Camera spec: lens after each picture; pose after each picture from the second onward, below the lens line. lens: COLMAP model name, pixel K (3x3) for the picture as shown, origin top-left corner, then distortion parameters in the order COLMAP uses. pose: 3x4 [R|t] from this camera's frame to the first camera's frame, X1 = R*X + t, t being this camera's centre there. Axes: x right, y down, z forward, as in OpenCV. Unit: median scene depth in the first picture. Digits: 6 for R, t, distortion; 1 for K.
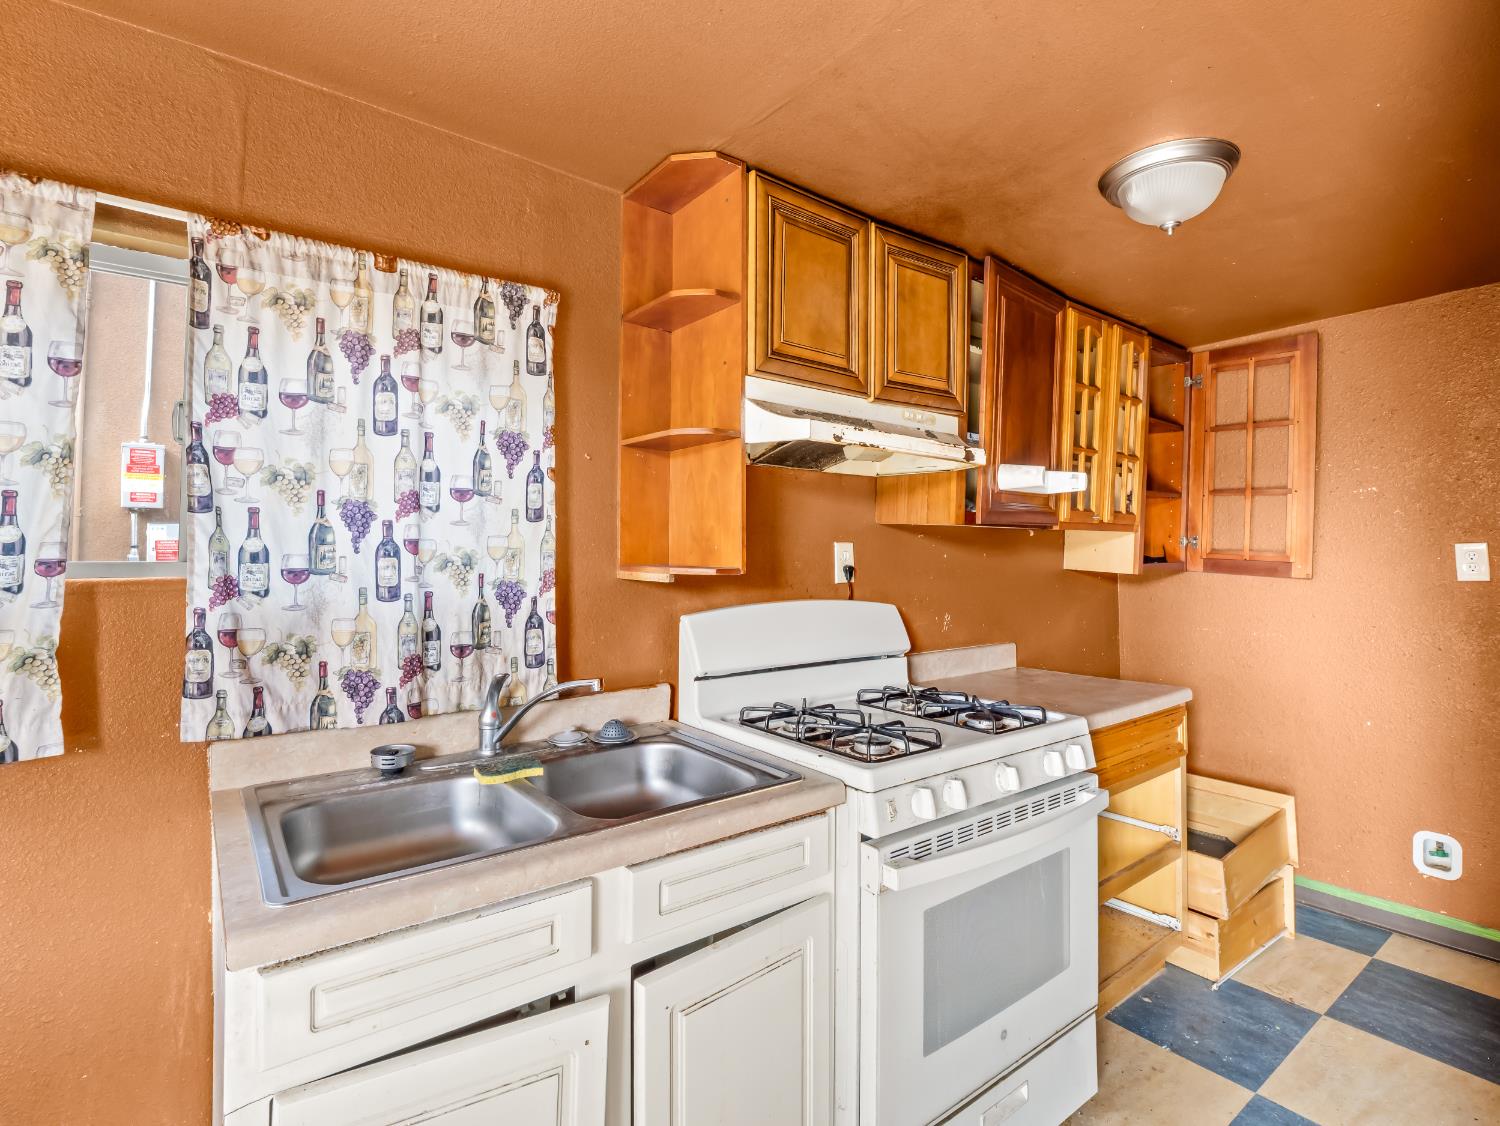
lens RADIAL K [[728.9, 0, 748.8], [0, 728.9, 555.9], [0, 0, 1]] dist [-0.001074, -0.004561]
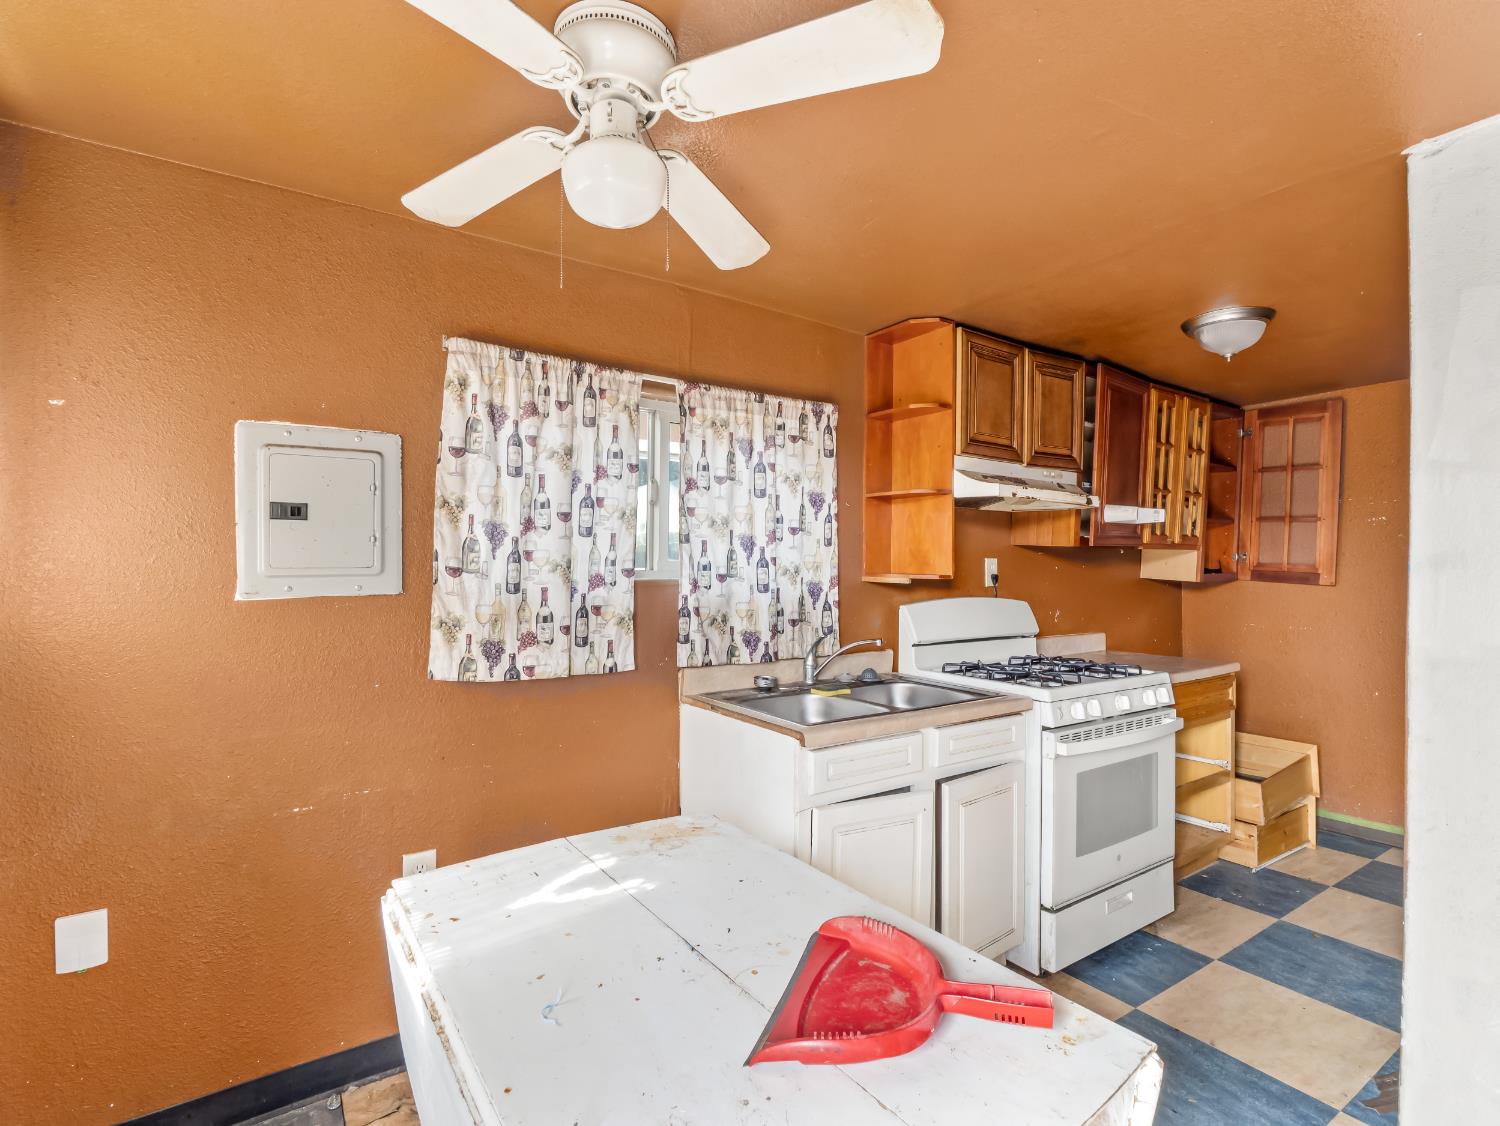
lens RADIAL K [[728.9, 0, 746.1], [0, 728.9, 577.0], [0, 0, 1]] dist [-0.001074, -0.004561]
pose [[0.998494, 0.004120, -0.054708, -0.346799], [-0.003296, 0.999880, 0.015129, -0.001791], [0.054764, -0.014926, 0.998388, -0.587150]]
